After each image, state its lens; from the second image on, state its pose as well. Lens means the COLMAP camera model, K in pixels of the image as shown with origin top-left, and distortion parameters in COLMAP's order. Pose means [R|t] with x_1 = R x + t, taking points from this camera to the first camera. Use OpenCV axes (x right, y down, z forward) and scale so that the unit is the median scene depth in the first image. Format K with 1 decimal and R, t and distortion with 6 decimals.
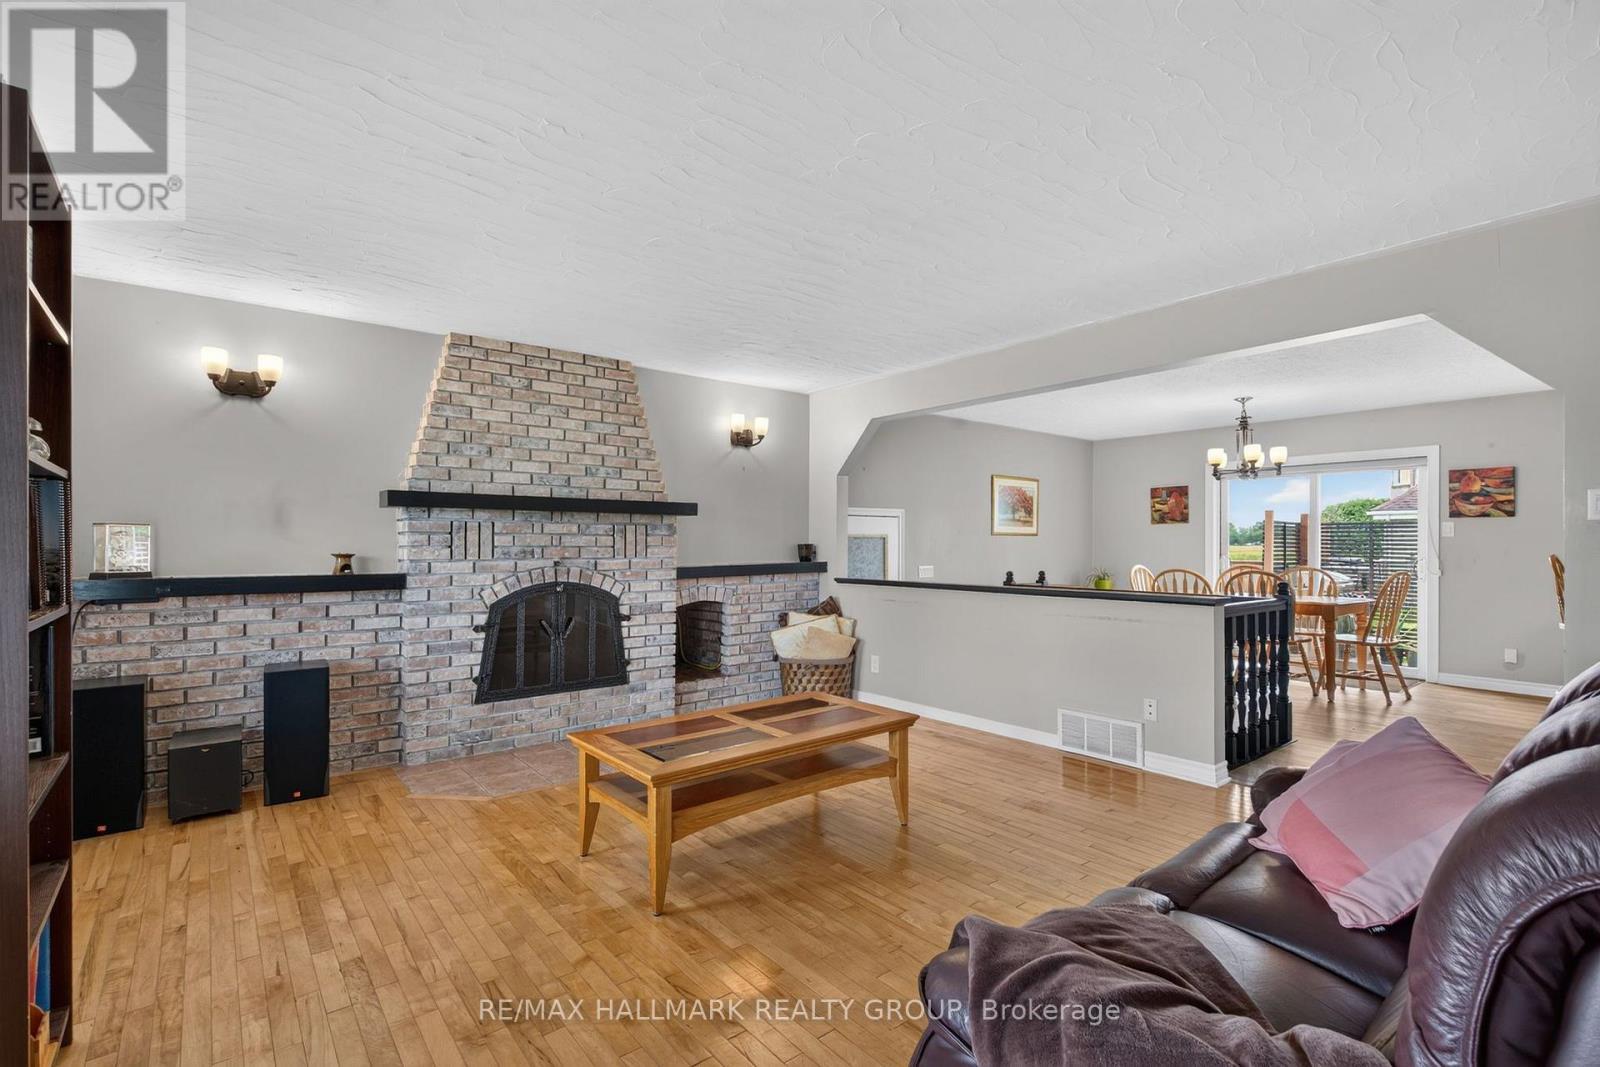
lens RADIAL K [[731.8, 0, 784.8], [0, 731.8, 541.0], [0, 0, 1]] dist [0.011806, 0.001133]
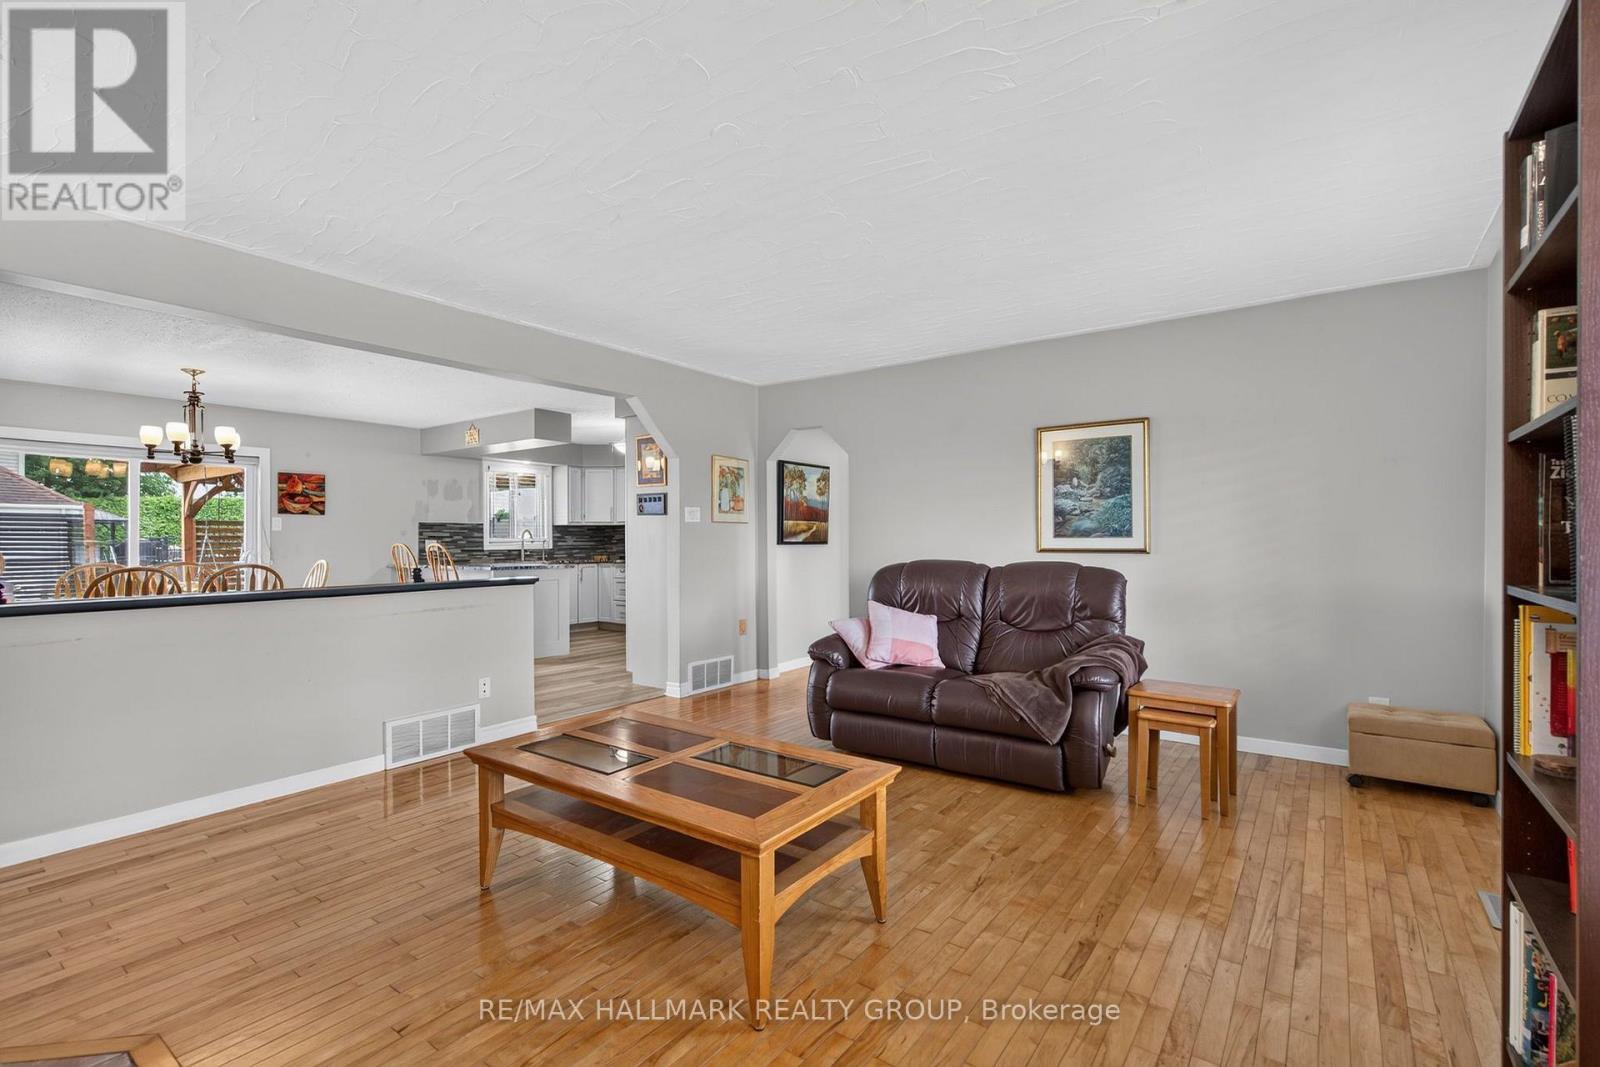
lens RADIAL K [[731.8, 0, 794.0], [0, 731.8, 540.2], [0, 0, 1]] dist [0.011806, 0.001133]
pose [[-0.247744, -0.001713, 0.968824, -0.968794], [0.001197, 0.999997, 0.002074, 0.019252], [-0.968825, 0.001673, -0.247741, 1.236656]]
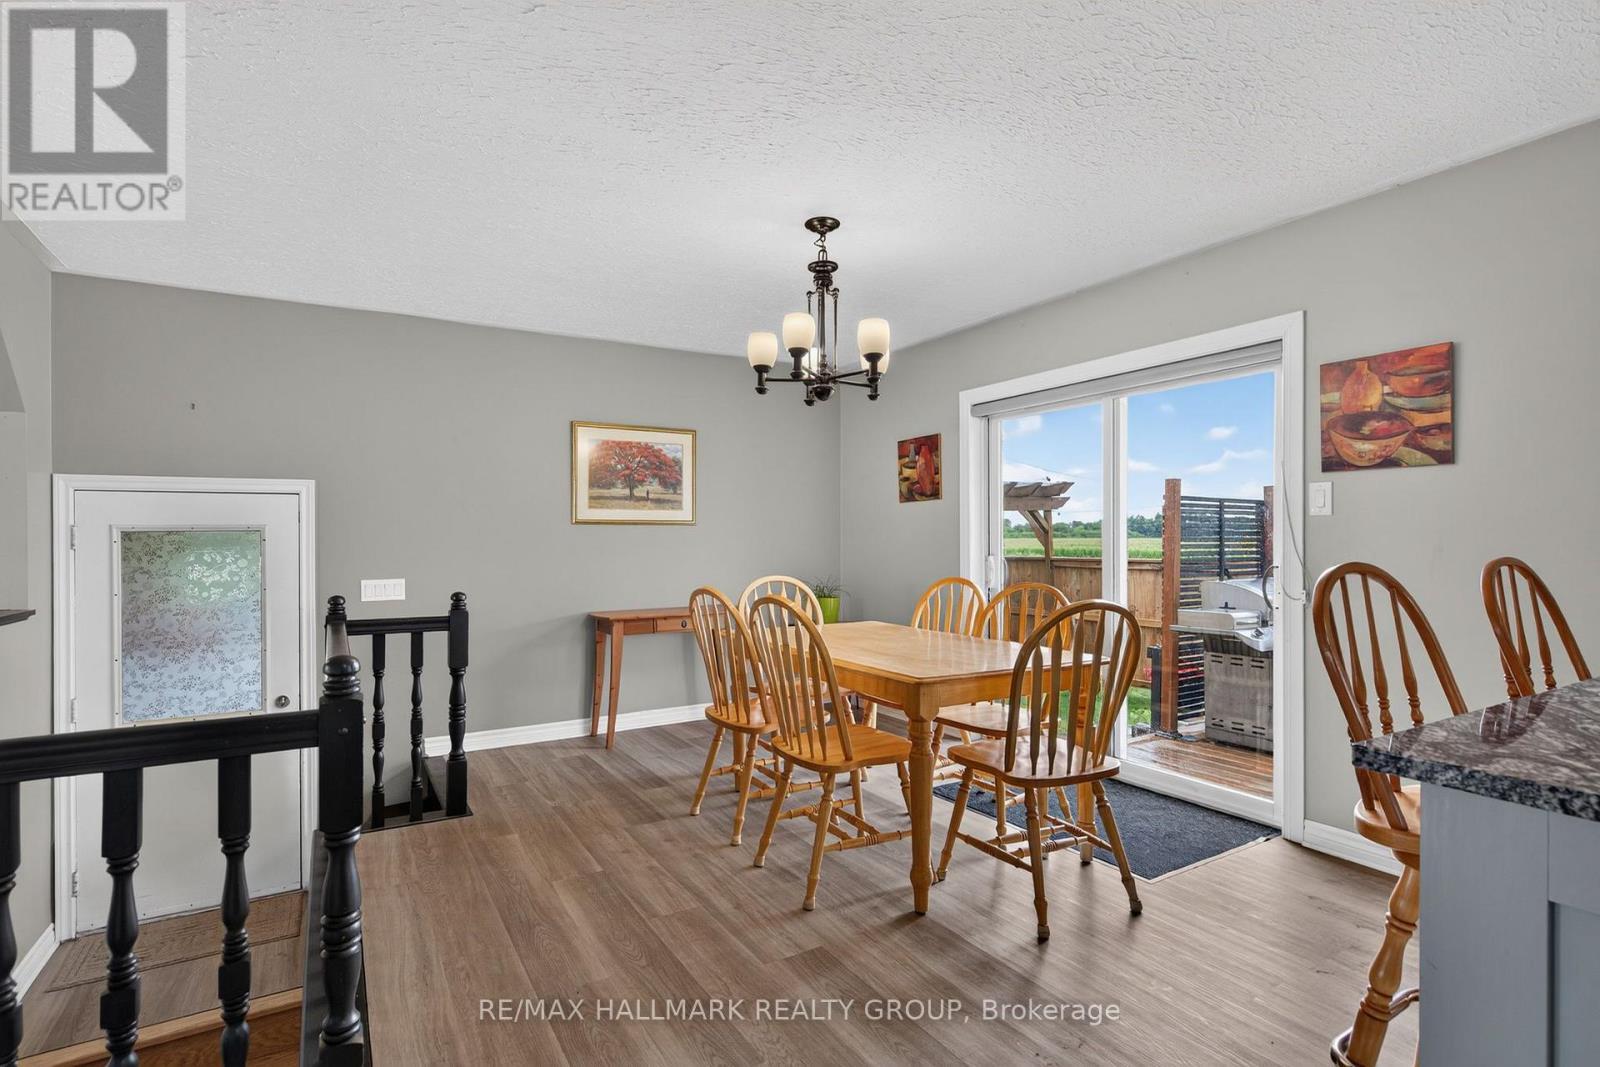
lens RADIAL K [[731.8, 0, 808.9], [0, 731.8, 535.6], [0, 0, 1]] dist [0.011806, 0.001133]
pose [[0.994093, -0.010874, -0.107981, 1.550369], [0.011298, 0.999931, 0.003318, 0.003700], [0.107938, -0.004519, 0.994147, 1.276981]]
